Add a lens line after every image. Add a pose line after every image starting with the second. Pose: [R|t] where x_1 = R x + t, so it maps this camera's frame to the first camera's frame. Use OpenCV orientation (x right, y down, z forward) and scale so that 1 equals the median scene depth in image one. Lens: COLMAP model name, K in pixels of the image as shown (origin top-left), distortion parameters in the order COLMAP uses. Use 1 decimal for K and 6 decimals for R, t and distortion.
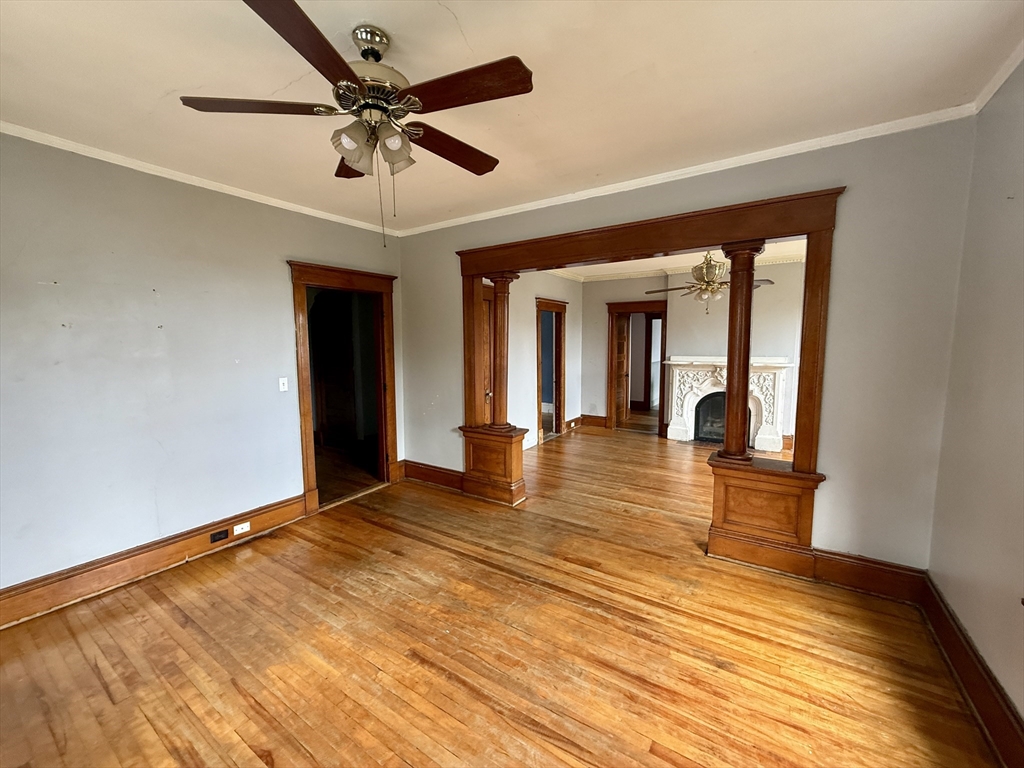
lens RADIAL K [[406.6, 0, 510.9], [0, 406.6, 382.4], [0, 0, 1]] dist [-0.002952, 0.000879]
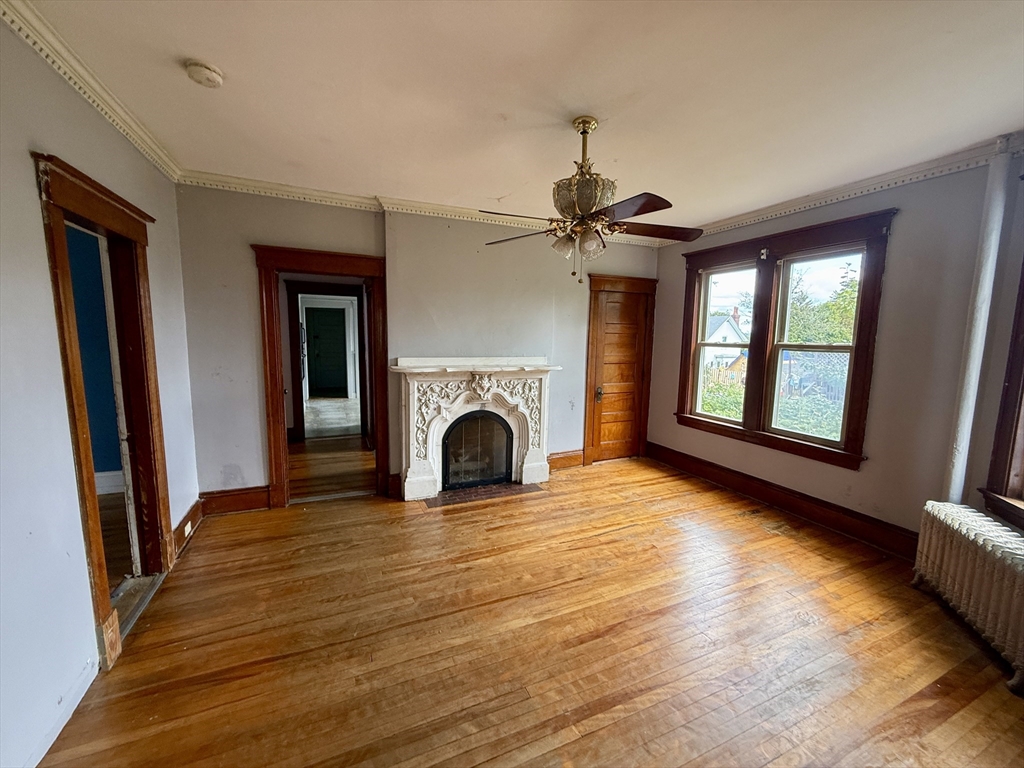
lens RADIAL K [[406.6, 0, 511.2], [0, 406.6, 385.9], [0, 0, 1]] dist [-0.002952, 0.000879]
pose [[0.547719, -0.089016, 0.831914, 0.000188], [0.058050, 0.995971, 0.068351, -0.057856], [-0.834646, 0.010856, 0.550679, 0.573800]]
